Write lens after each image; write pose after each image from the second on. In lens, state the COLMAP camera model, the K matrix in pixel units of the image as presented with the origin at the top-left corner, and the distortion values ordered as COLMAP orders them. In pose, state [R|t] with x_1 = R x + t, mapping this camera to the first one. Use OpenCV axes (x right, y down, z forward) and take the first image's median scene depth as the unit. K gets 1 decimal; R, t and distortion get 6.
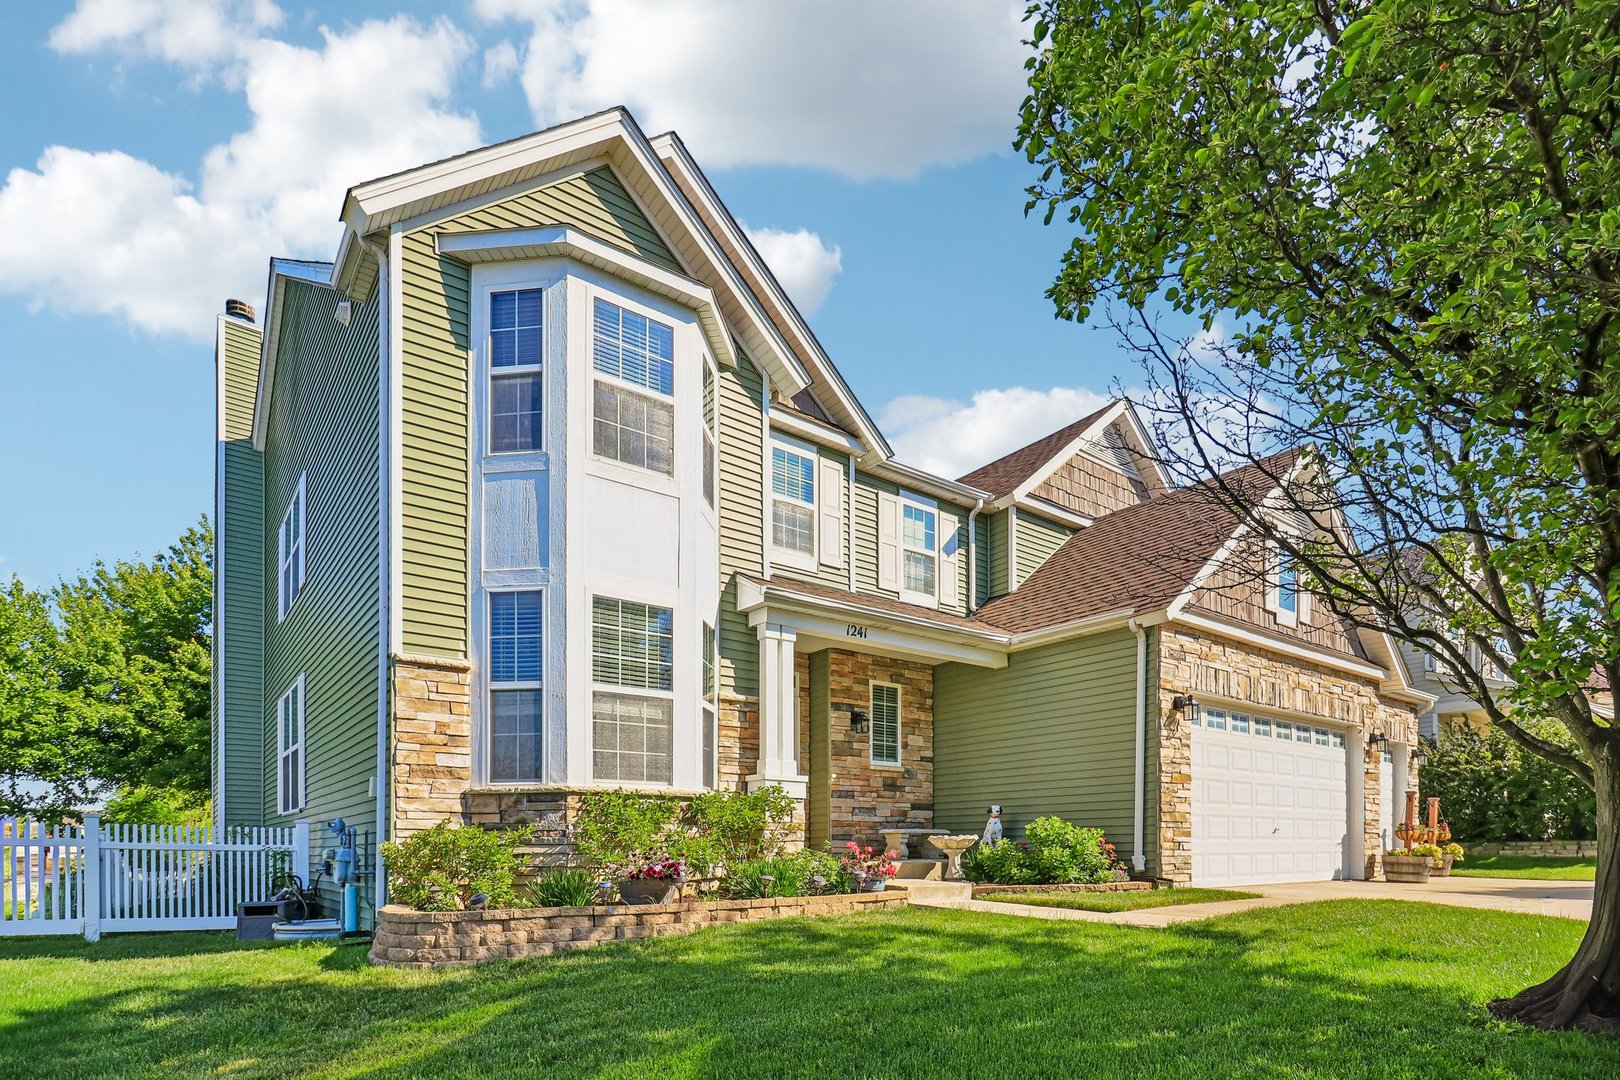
lens RADIAL K [[941.3, 0, 810.0], [0, 941.3, 540.0], [0, 0, 1]] dist [-0.002448, -0.000259]
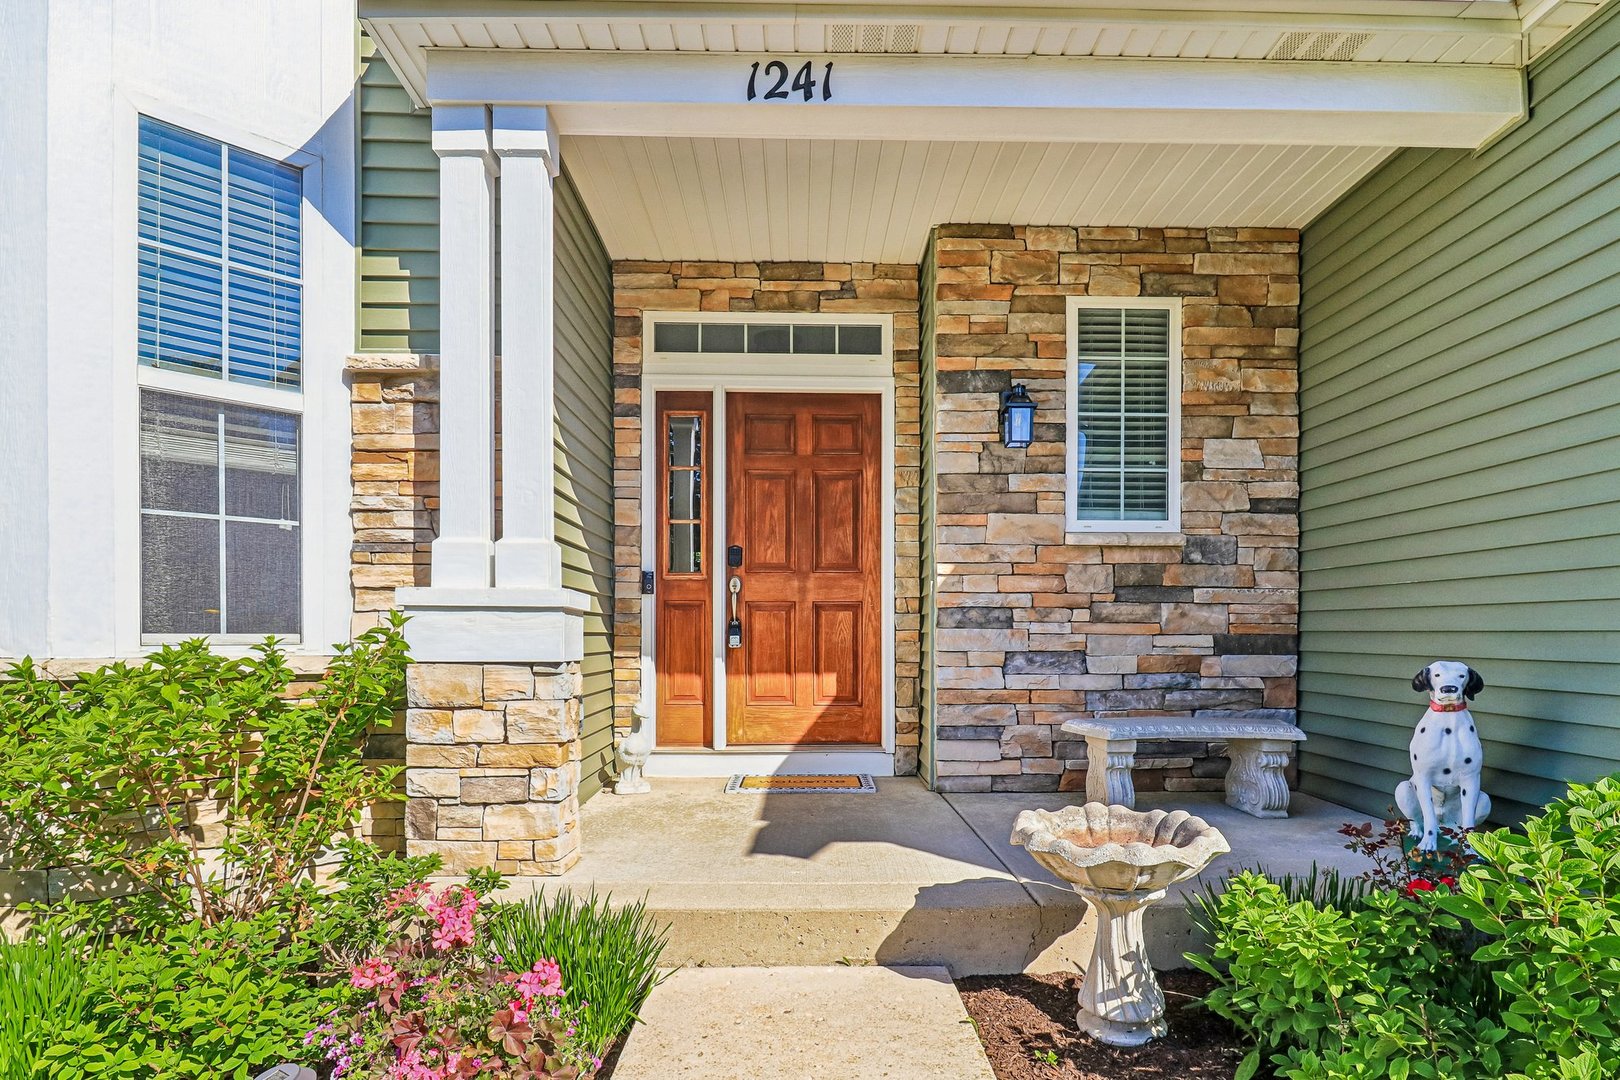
lens RADIAL K [[956.6, 0, 810.0], [0, 956.6, 540.0], [0, 0, 1]] dist [-0.005992, -0.000807]
pose [[0.821322, -0.059183, -0.567387, 0.185133], [0.182933, 0.969403, 0.163689, 0.163687], [0.540339, -0.238235, 0.807018, 0.652110]]
